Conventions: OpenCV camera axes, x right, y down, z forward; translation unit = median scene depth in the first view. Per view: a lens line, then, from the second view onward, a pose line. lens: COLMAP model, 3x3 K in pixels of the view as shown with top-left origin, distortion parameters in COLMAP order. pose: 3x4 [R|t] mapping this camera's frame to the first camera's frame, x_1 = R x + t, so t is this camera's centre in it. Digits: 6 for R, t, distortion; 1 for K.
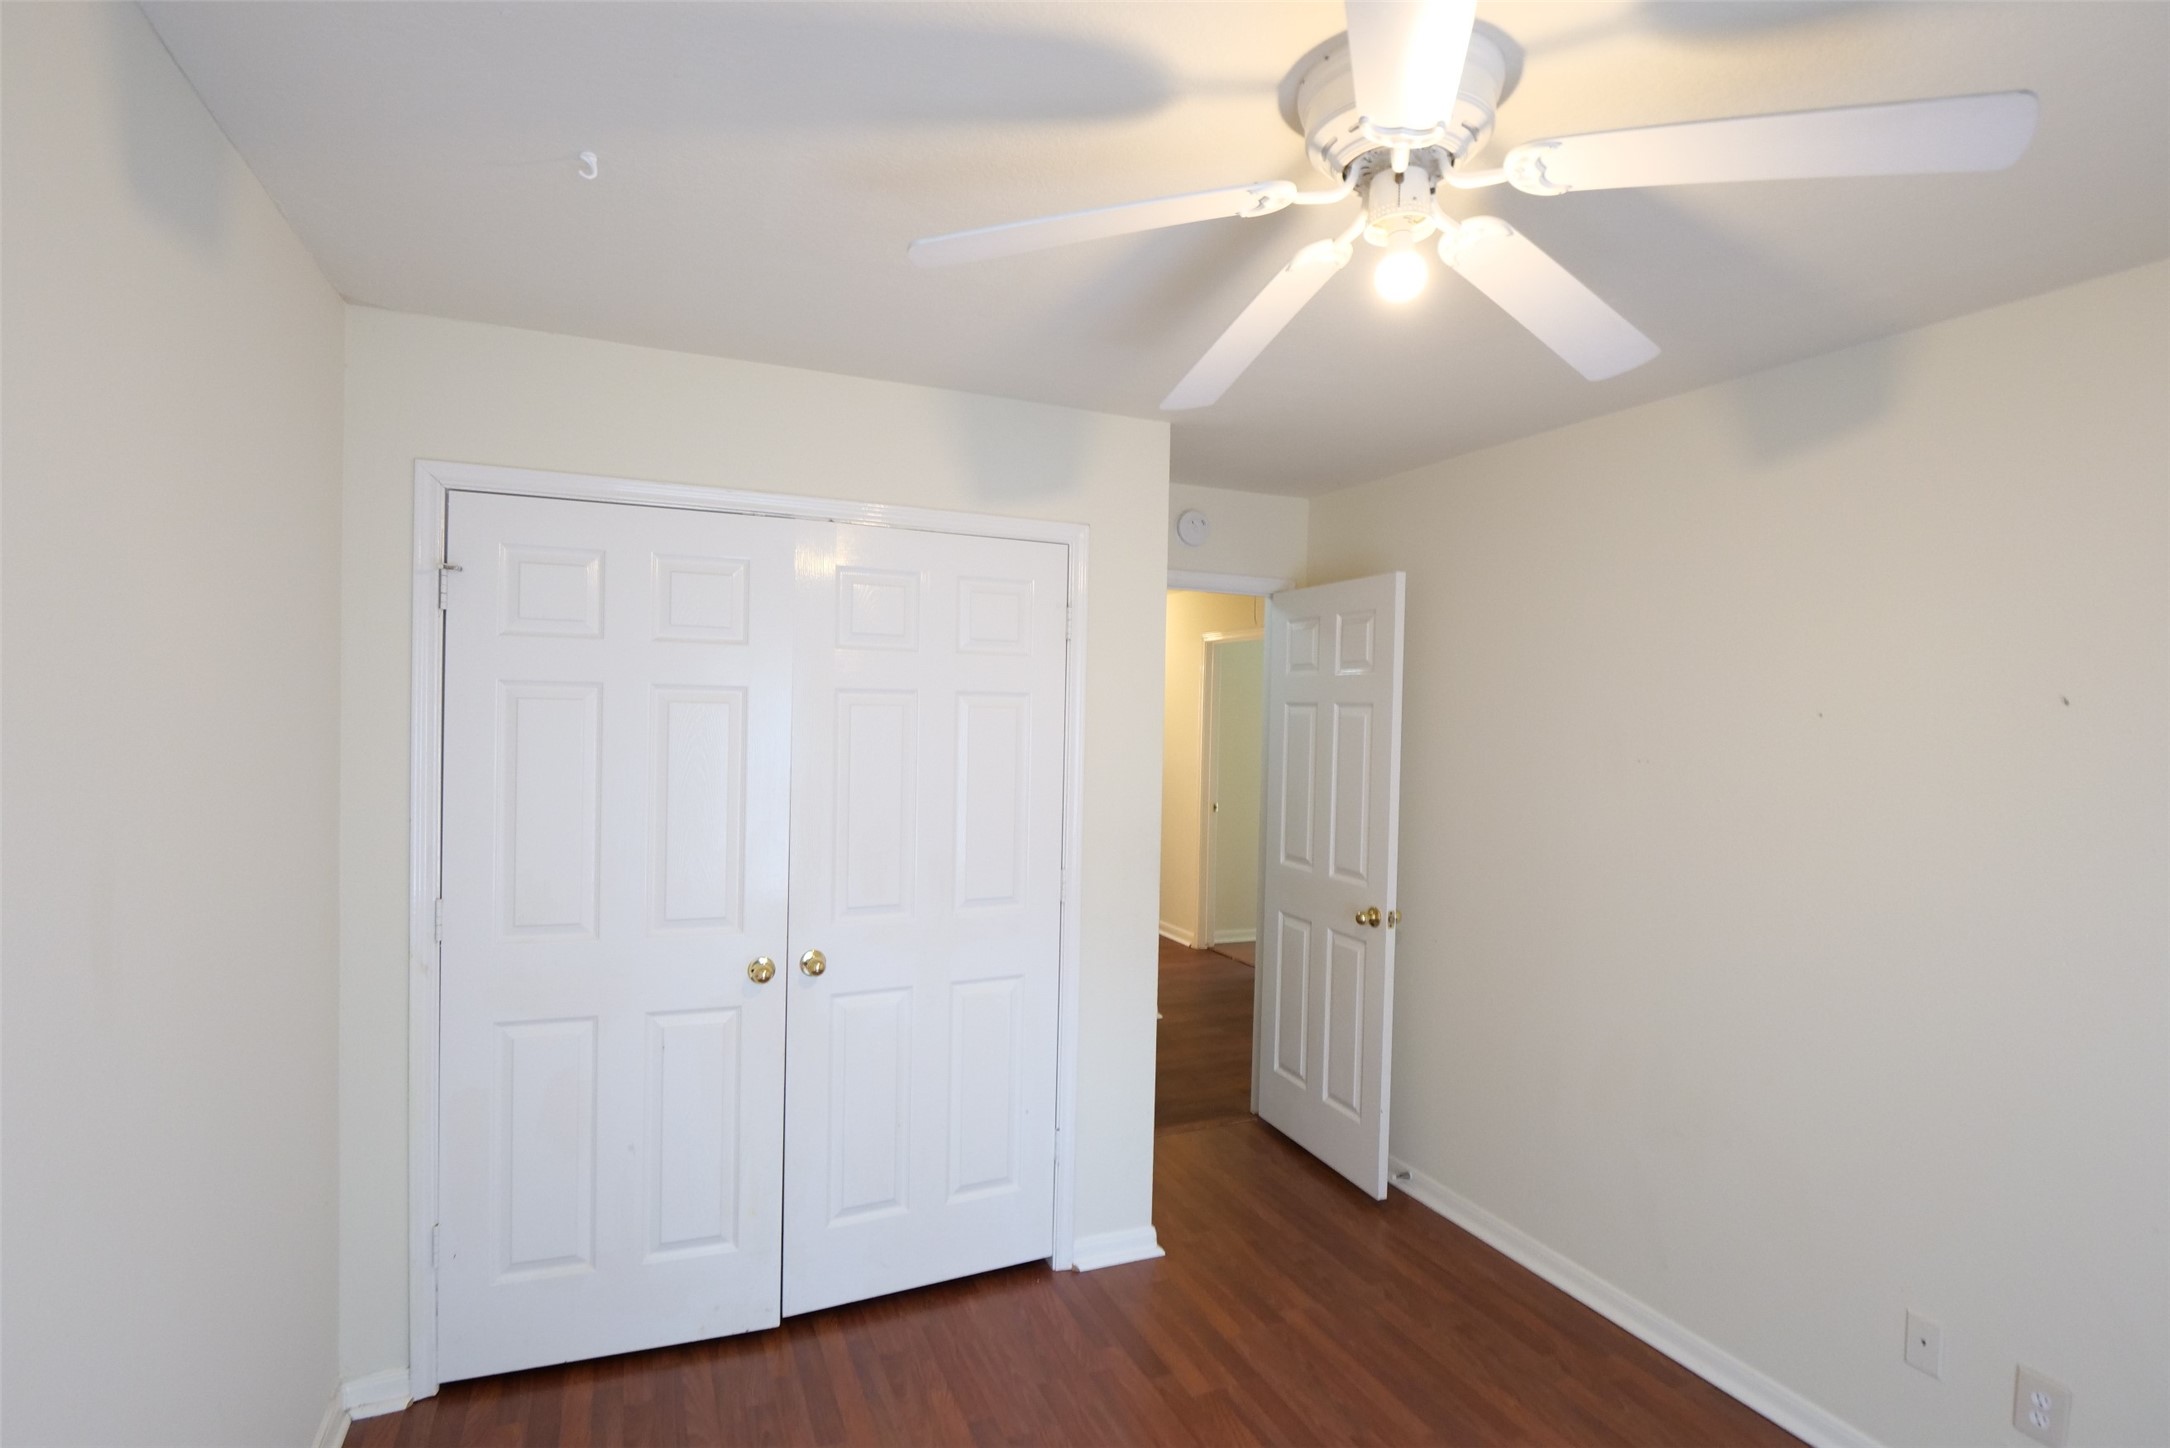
lens RADIAL K [[1058.6, 0, 1076.9], [0, 1058.6, 727.9], [0, 0, 1]] dist [-0.006314, -0.001645]
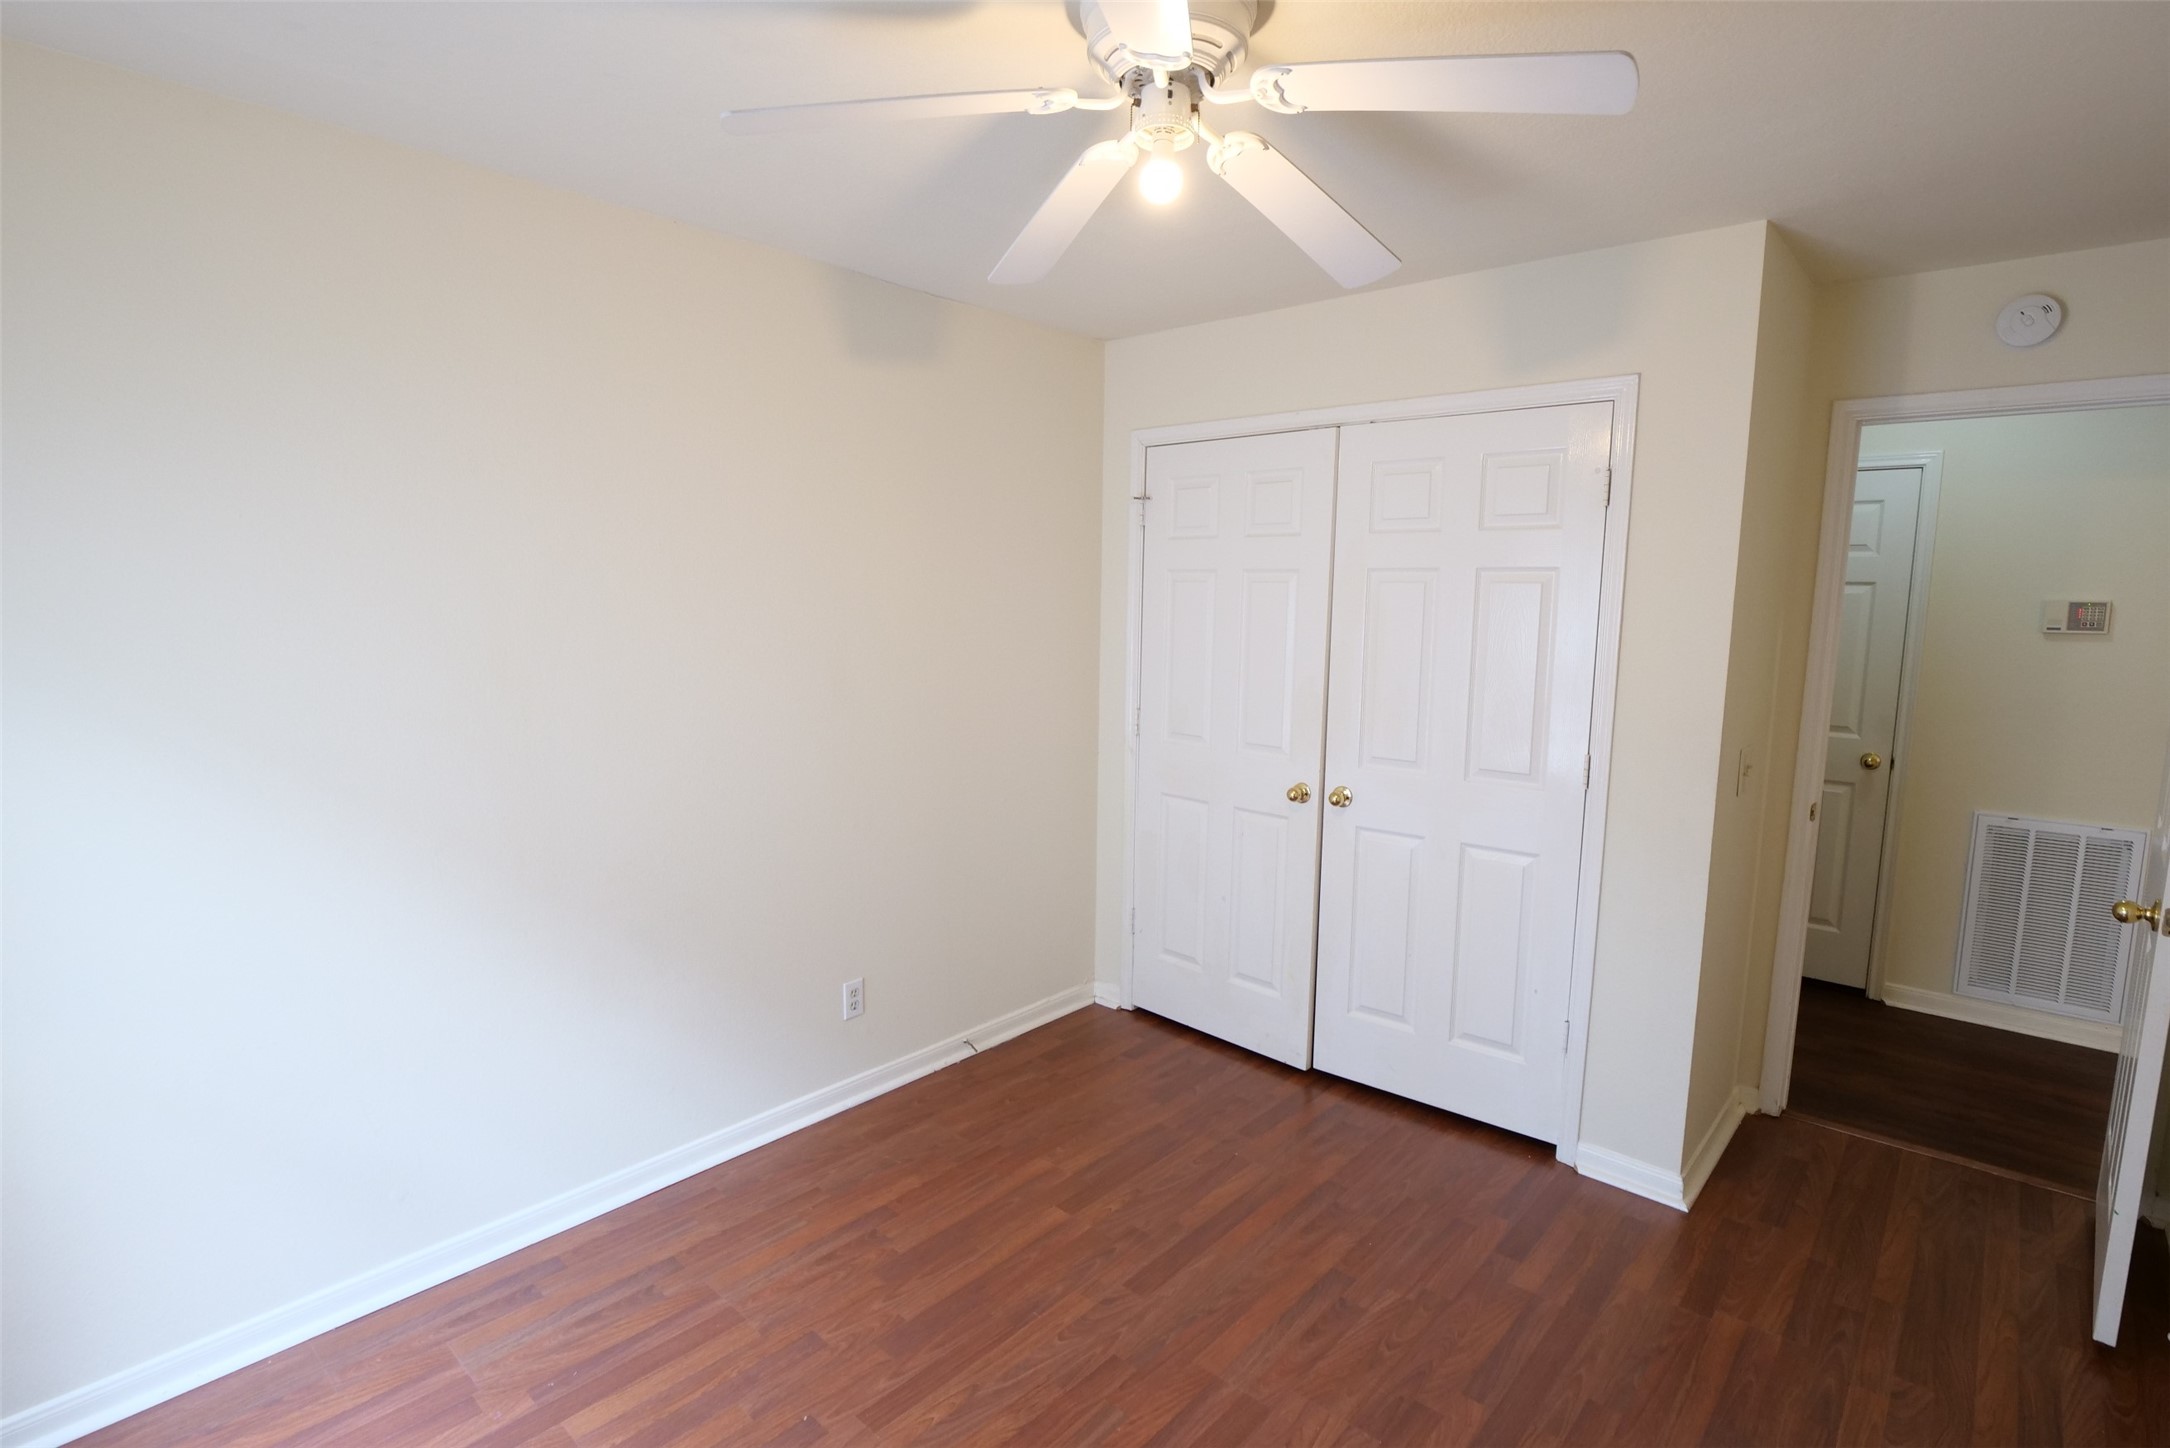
lens RADIAL K [[1058.6, 0, 1091.1], [0, 1058.6, 725.1], [0, 0, 1]] dist [-0.006314, -0.001645]
pose [[0.429153, 0.102447, -0.897403, 0.712115], [-0.019345, 0.994361, 0.104264, 0.019283], [0.903025, -0.027384, 0.428715, 0.222328]]
